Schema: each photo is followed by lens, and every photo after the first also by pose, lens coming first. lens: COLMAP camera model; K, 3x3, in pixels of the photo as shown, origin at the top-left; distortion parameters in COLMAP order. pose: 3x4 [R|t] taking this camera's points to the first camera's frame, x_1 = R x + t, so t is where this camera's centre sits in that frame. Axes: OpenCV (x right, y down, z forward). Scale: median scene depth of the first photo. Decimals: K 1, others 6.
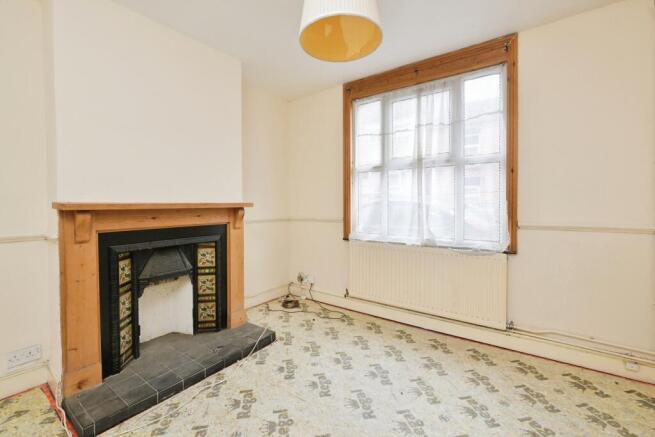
lens RADIAL K [[305.6, 0, 325.6], [0, 305.6, 209.0], [0, 0, 1]] dist [-0.024249, 0.000420]
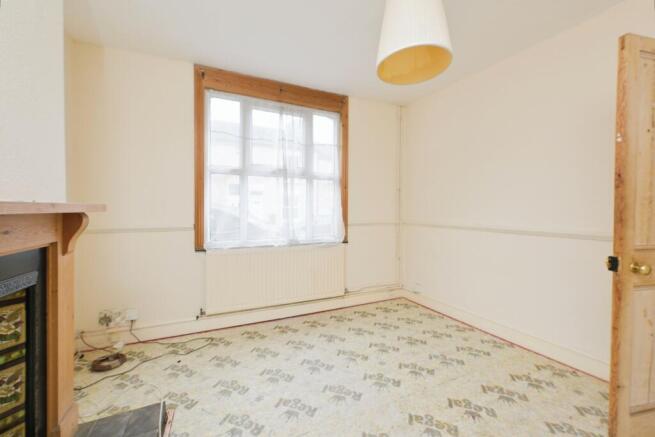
lens RADIAL K [[266.8, 0, 328.0], [0, 266.8, 210.7], [0, 0, 1]] dist [0.000943, -0.000349]
pose [[0.446776, 0.002670, 0.894642, -0.510733], [0.005822, 0.999966, -0.005892, -0.002295], [-0.894627, 0.007841, 0.446746, 0.412962]]
